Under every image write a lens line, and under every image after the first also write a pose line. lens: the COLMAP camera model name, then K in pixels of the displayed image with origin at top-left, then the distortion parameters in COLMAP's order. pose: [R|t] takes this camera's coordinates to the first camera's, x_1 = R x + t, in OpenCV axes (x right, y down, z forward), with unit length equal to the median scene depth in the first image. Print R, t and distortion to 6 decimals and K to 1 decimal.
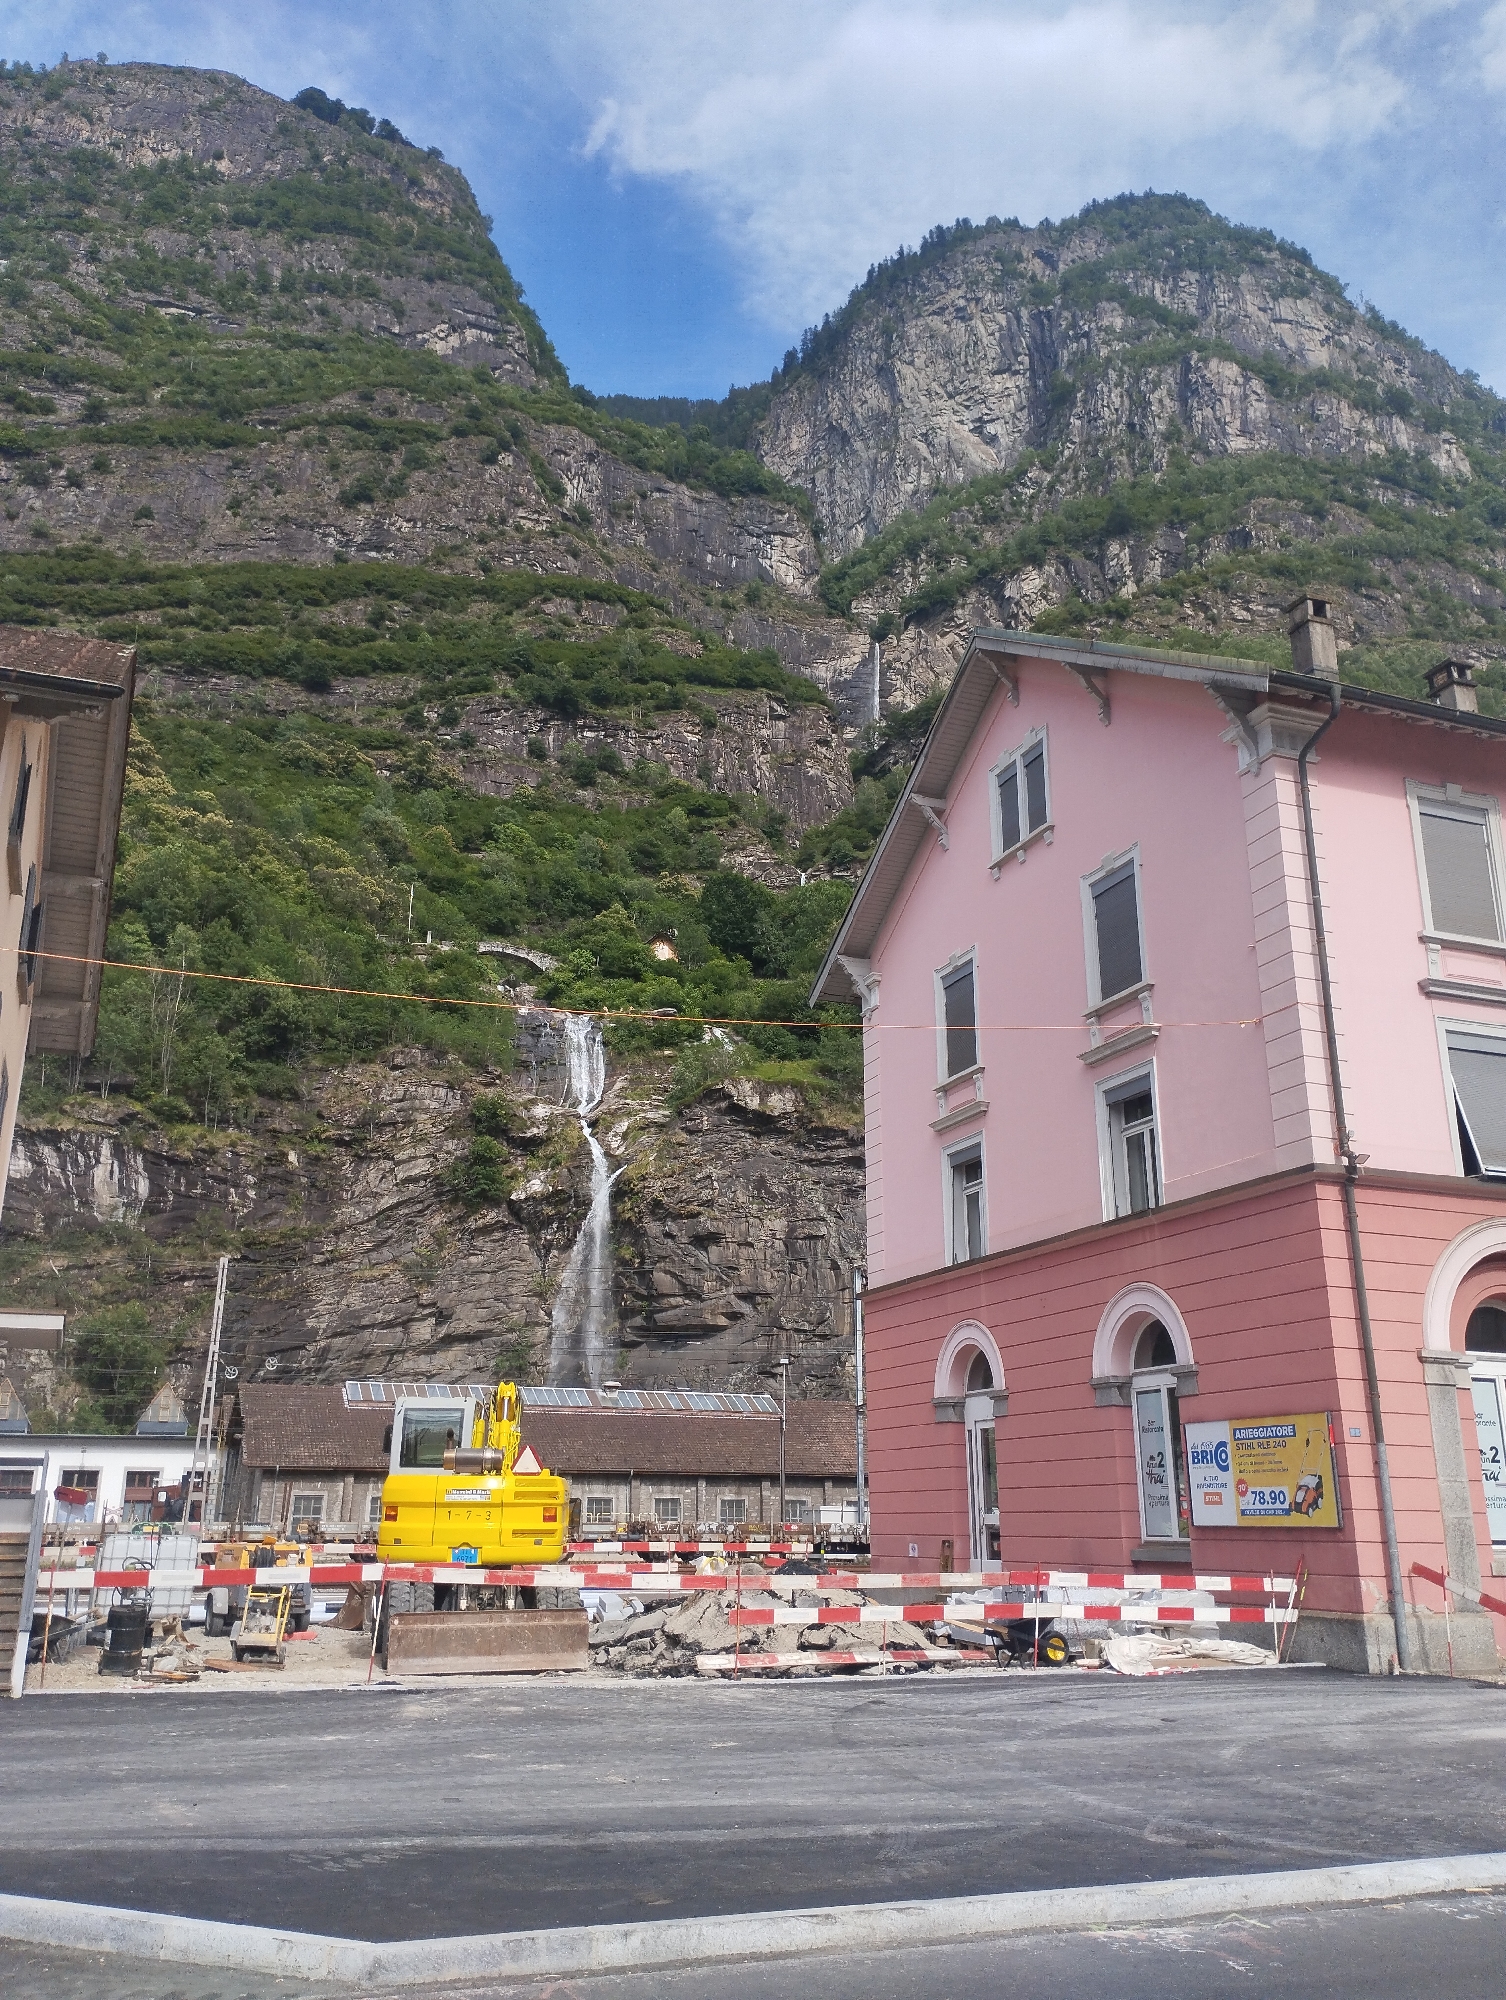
lens RADIAL K [[1669.0, 0, 755.3], [0, 1669.0, 995.9], [0, 0, 1]] dist [0.082565, -0.107531]
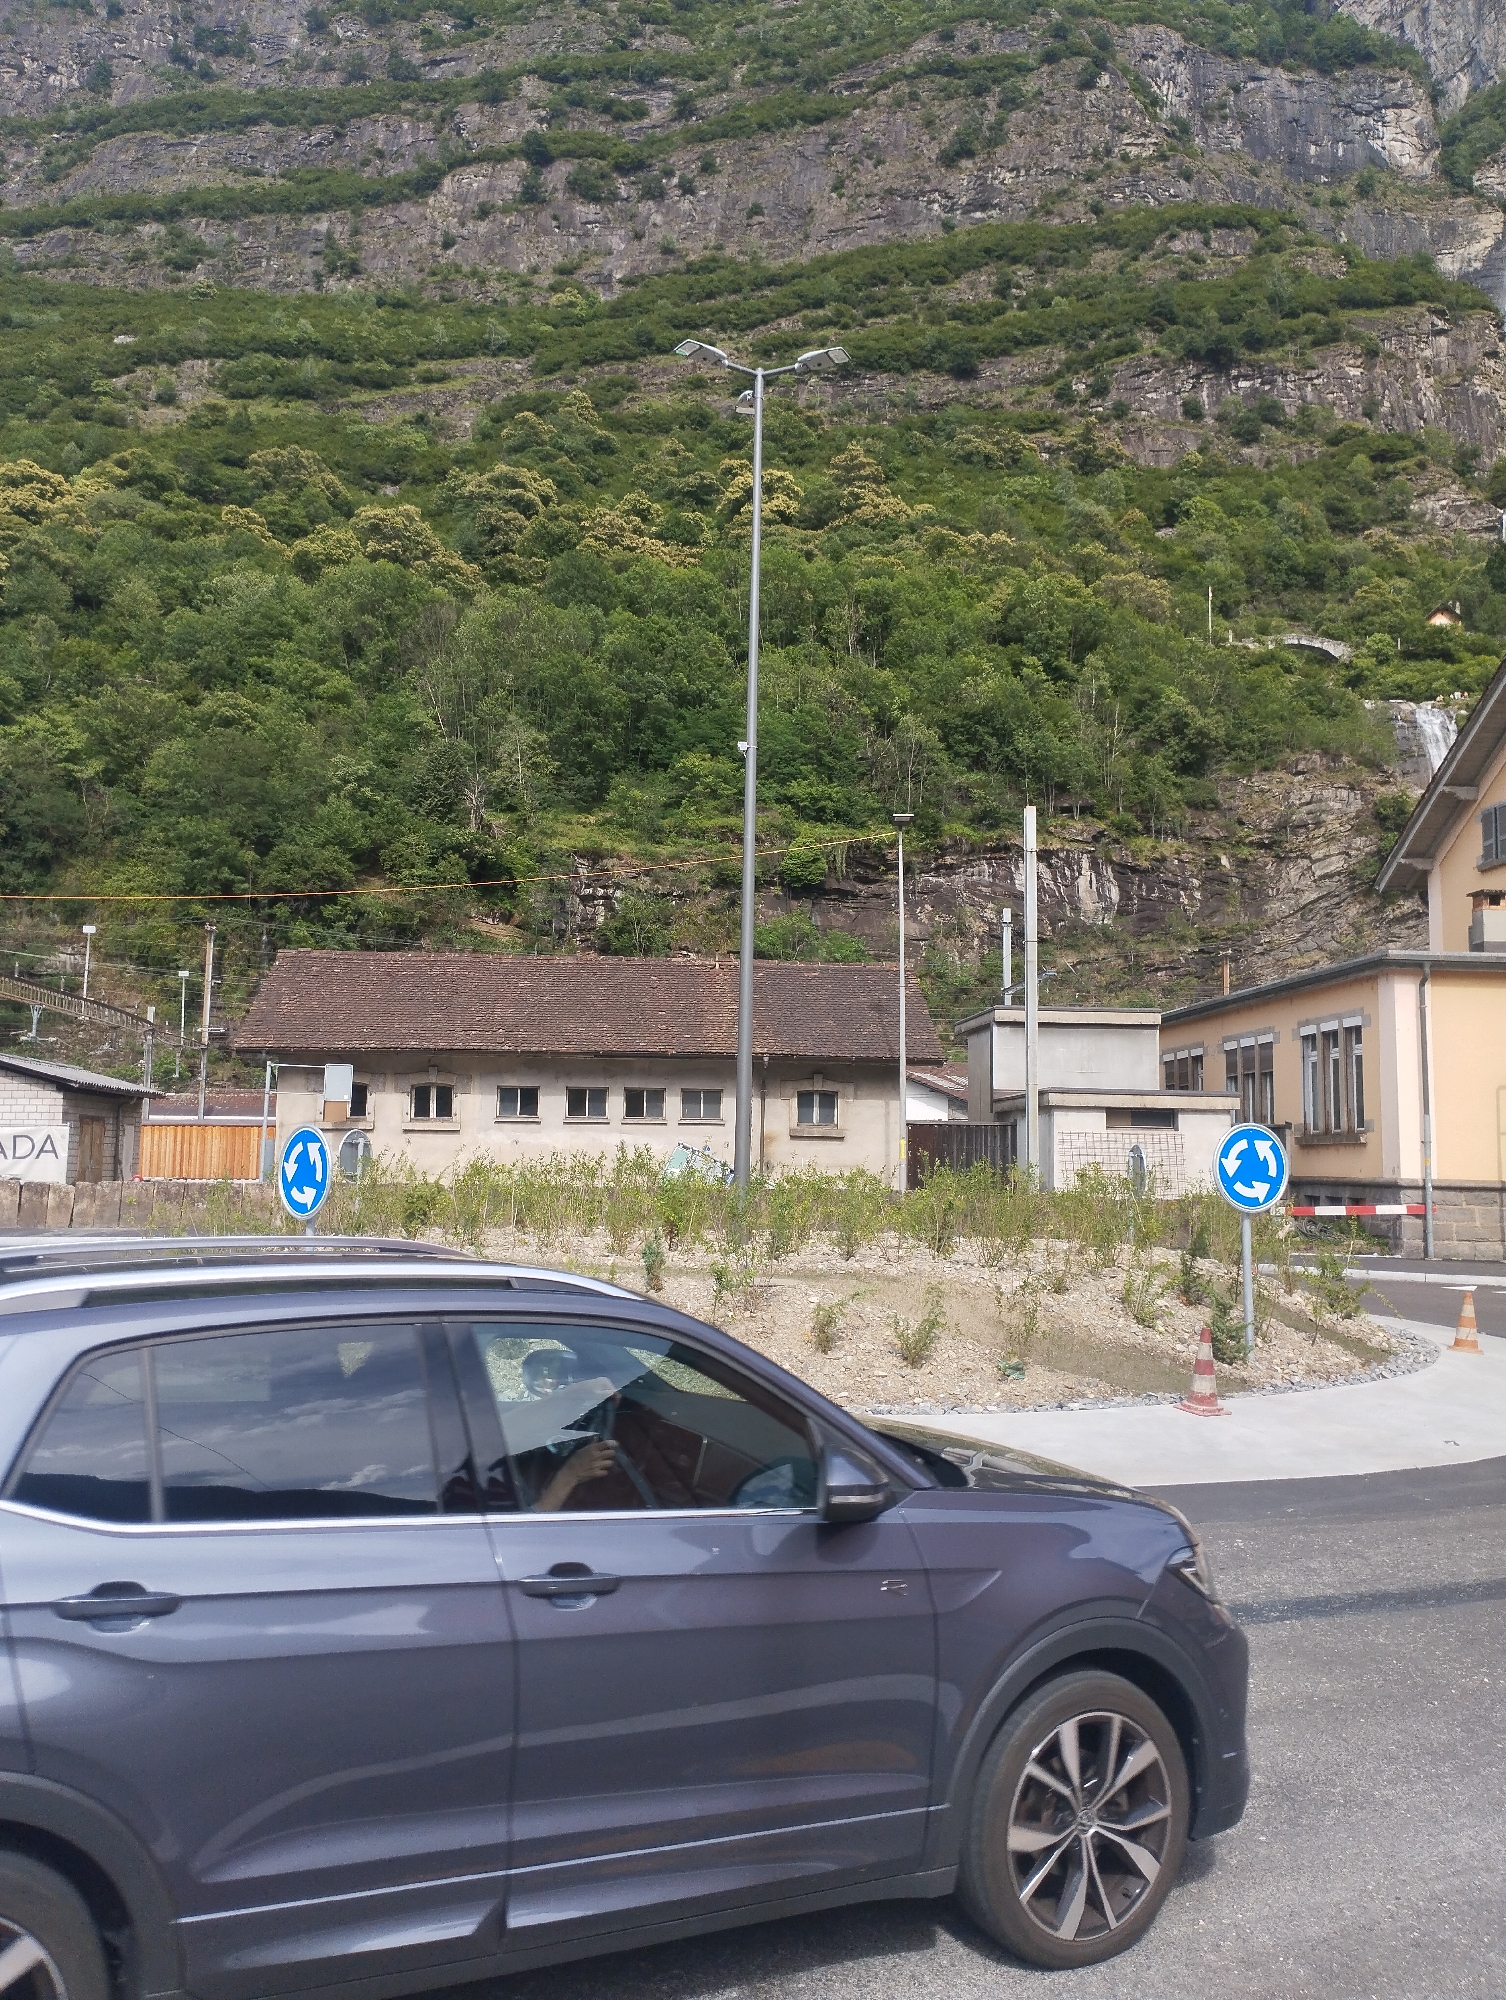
lens RADIAL K [[1669.0, 0, 719.8], [0, 1669.0, 1006.3], [0, 0, 1]] dist [0.082565, -0.107531]
pose [[0.952665, -0.018022, -0.303489, -0.094344], [0.080622, 0.977478, 0.195032, -0.020518], [0.293139, -0.210268, 0.932661, -0.063482]]
